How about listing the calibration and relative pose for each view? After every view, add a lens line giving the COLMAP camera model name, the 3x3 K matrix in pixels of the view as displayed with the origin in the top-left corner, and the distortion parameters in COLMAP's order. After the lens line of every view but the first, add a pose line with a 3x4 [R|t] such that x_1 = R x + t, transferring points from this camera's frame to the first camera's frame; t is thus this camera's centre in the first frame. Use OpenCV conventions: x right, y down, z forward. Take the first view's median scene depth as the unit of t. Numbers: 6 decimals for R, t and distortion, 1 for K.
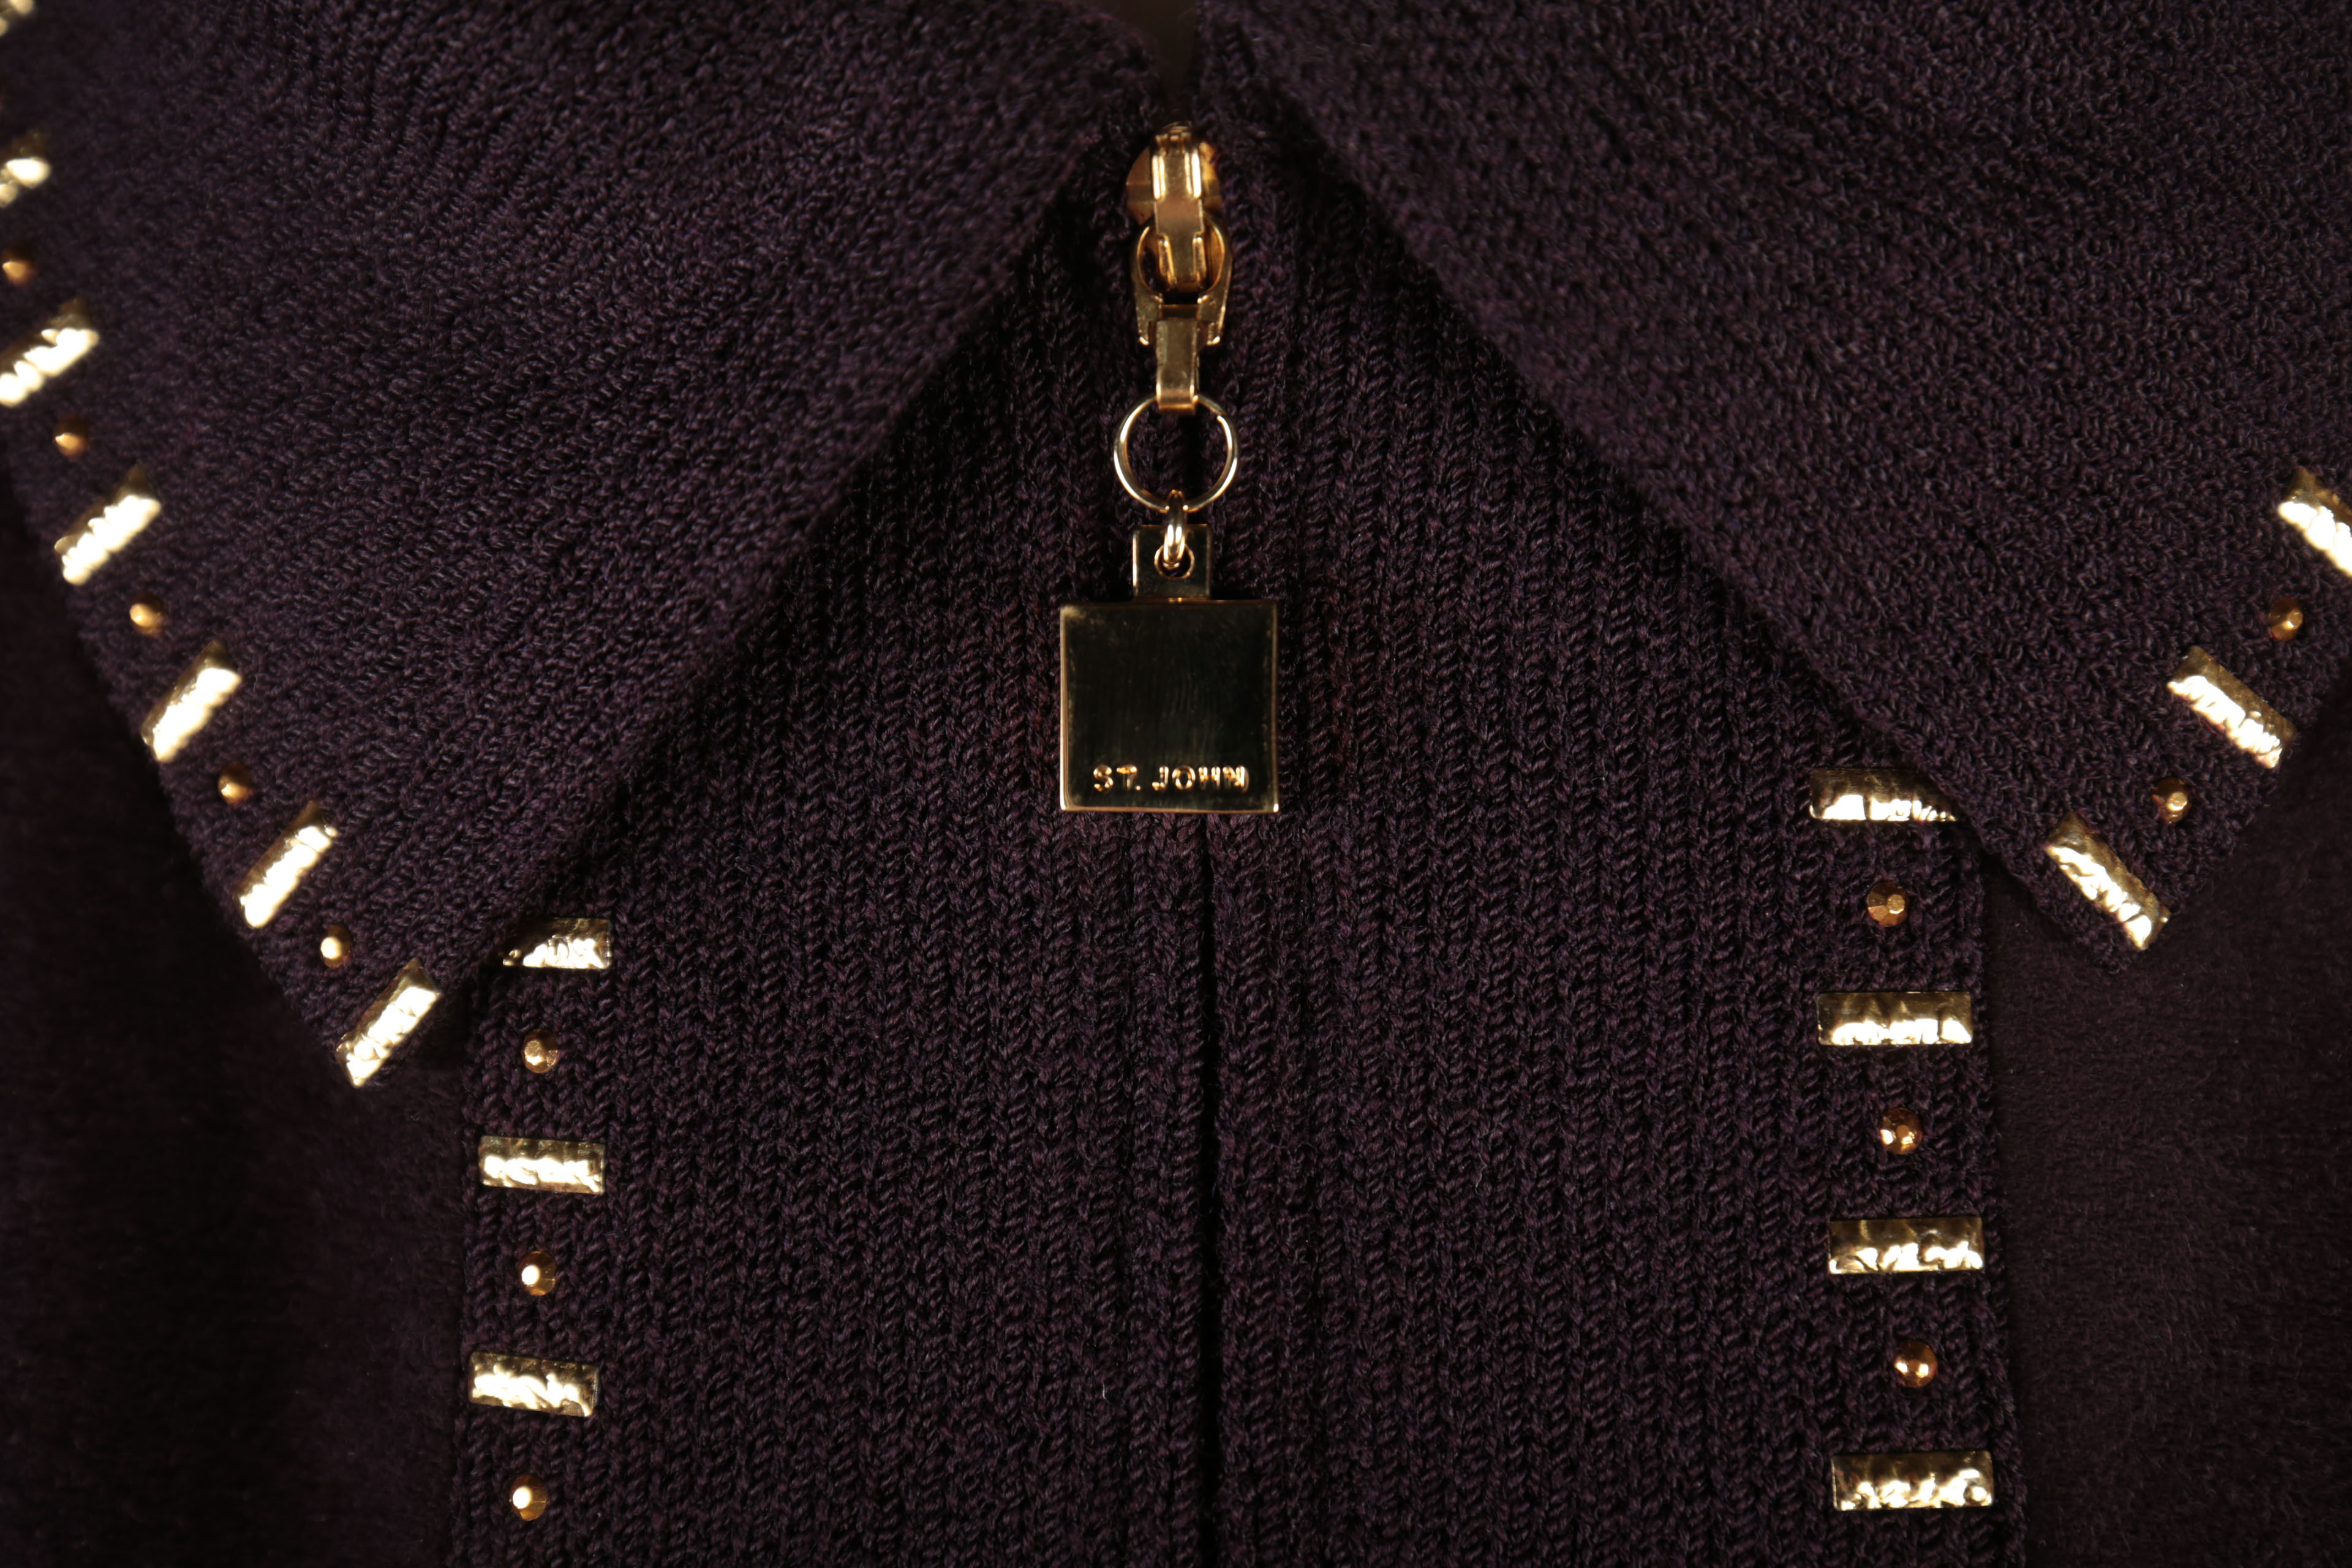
lens RADIAL K [[2361.7, 0, 1163.8], [0, 2361.7, 794.4], [0, 0, 1]] dist [0.043535, 0.000000]
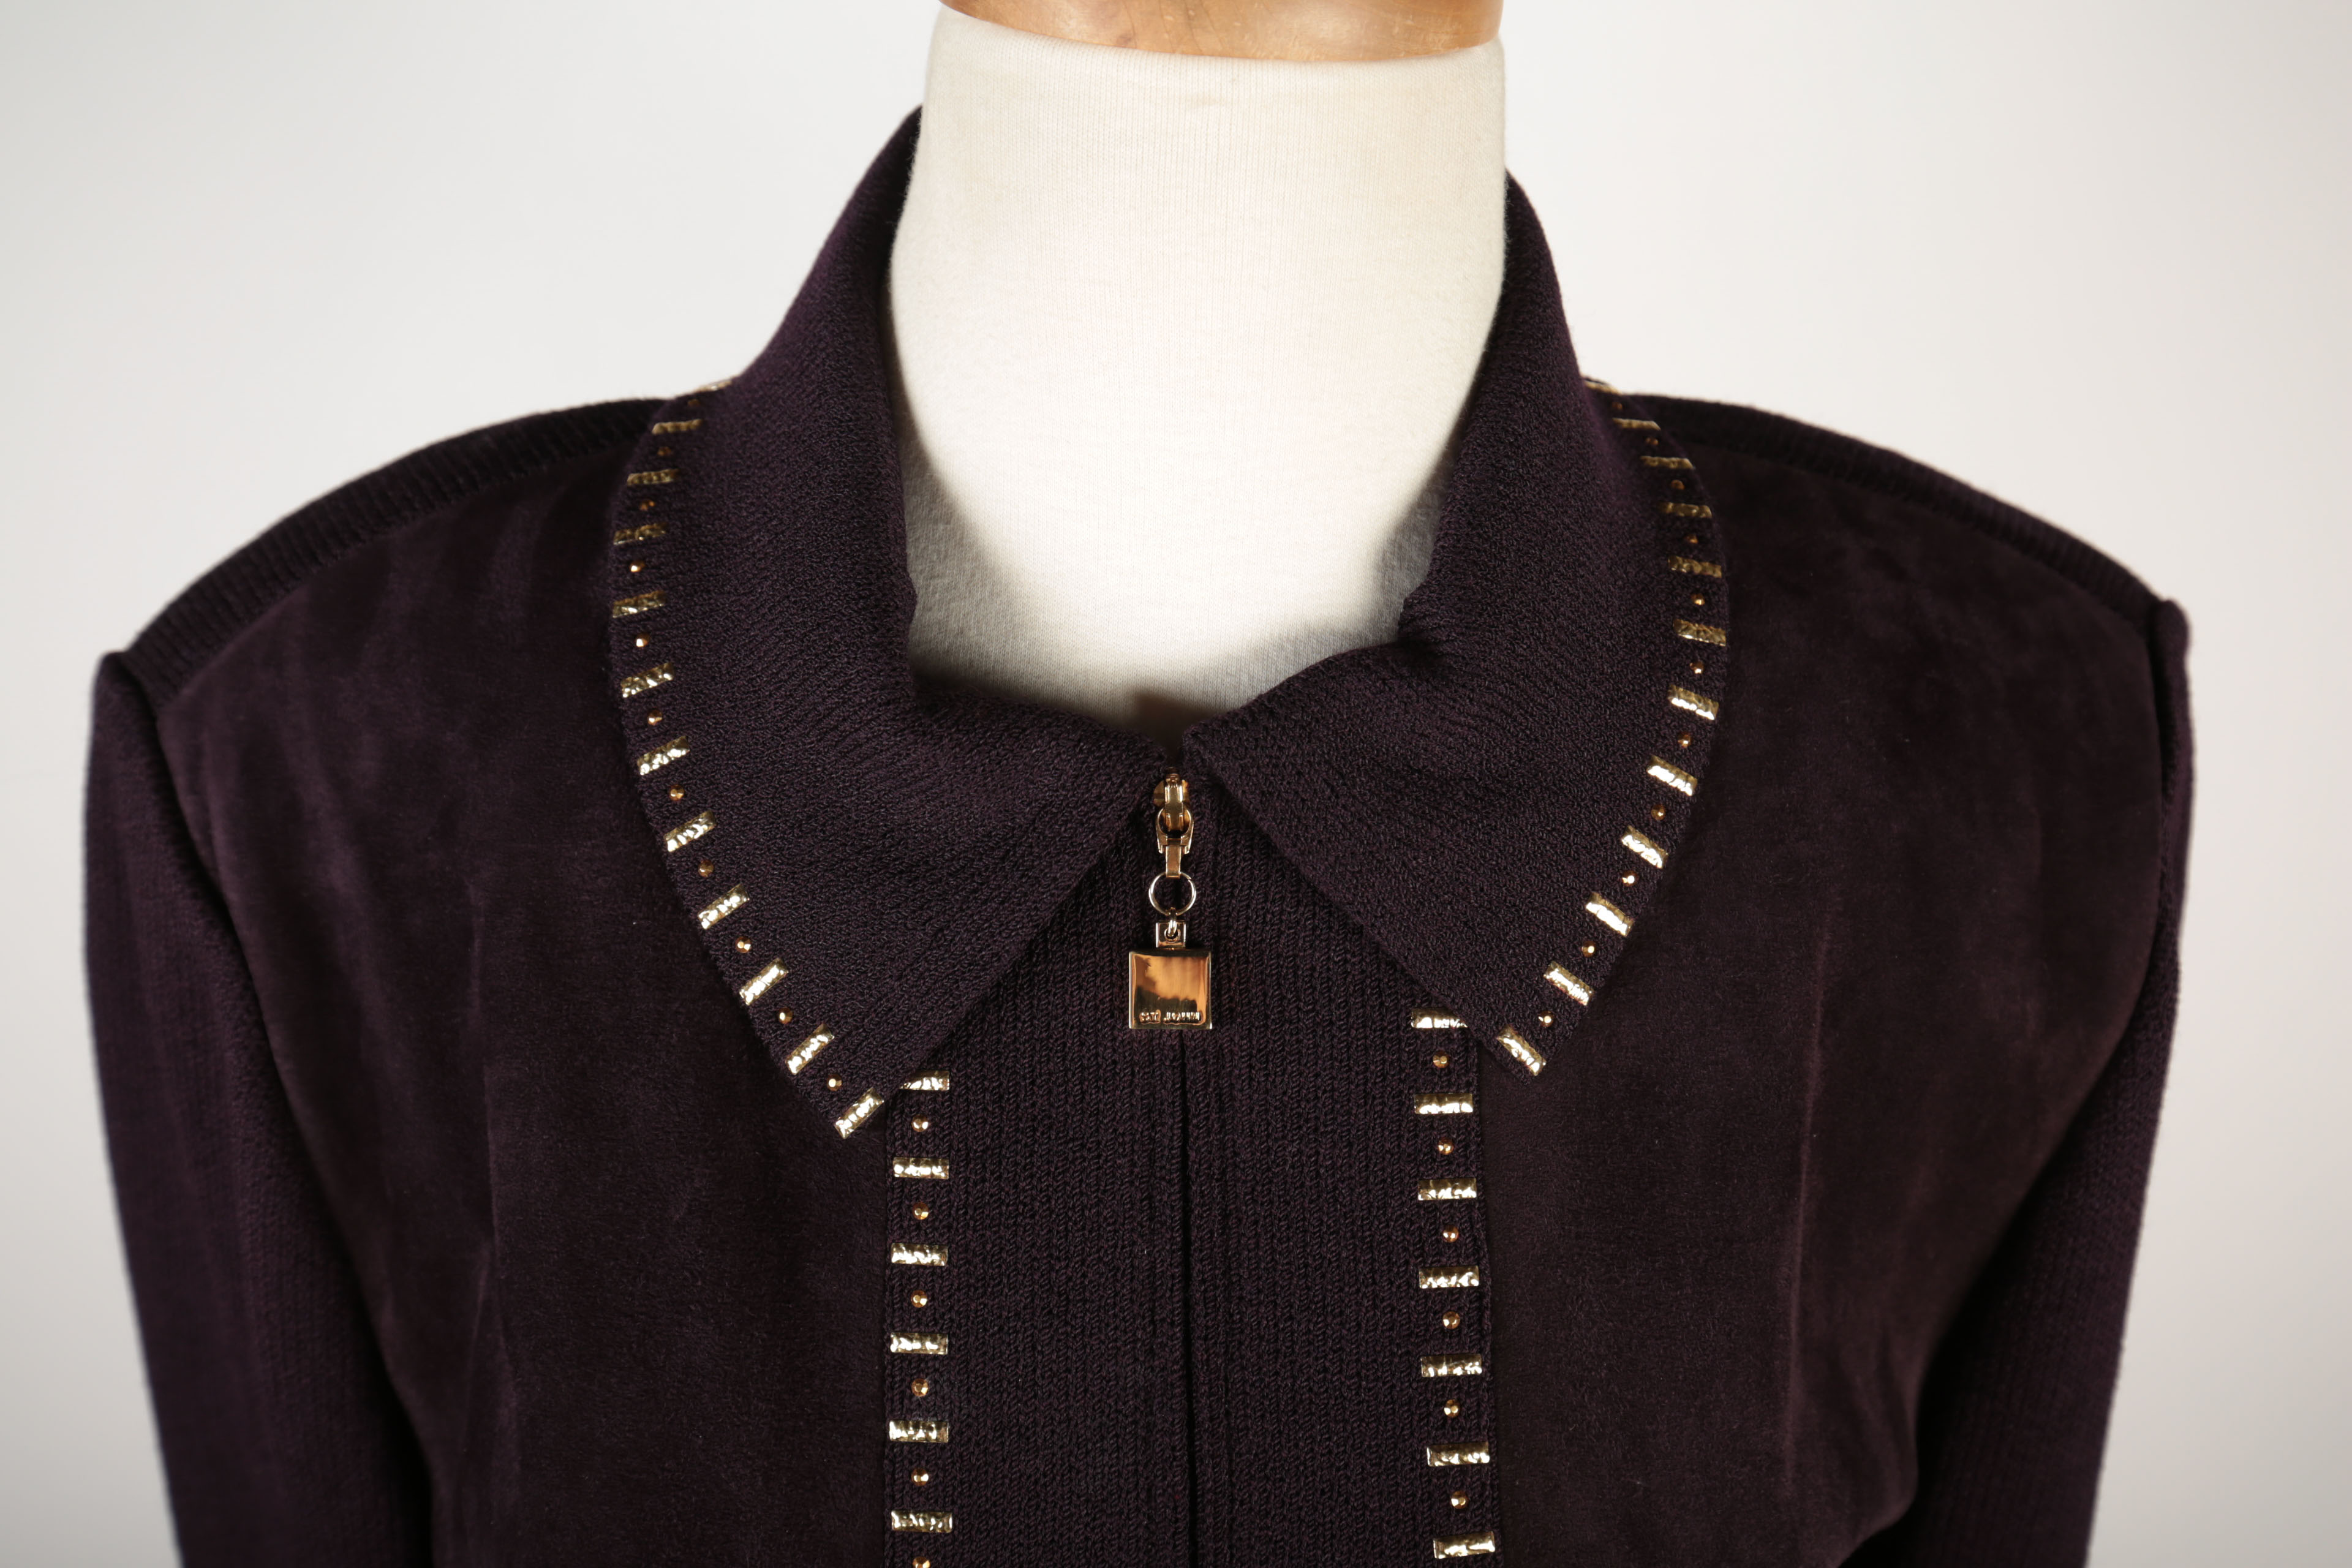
lens RADIAL K [[2361.7, 0, 1180.8], [0, 2361.7, 768.4], [0, 0, 1]] dist [0.043535, 0.000000]
pose [[0.996568, -0.002325, 0.082749, -0.199795], [0.004896, 0.999511, -0.030871, -0.197685], [-0.082636, 0.031170, 0.996092, -1.605875]]
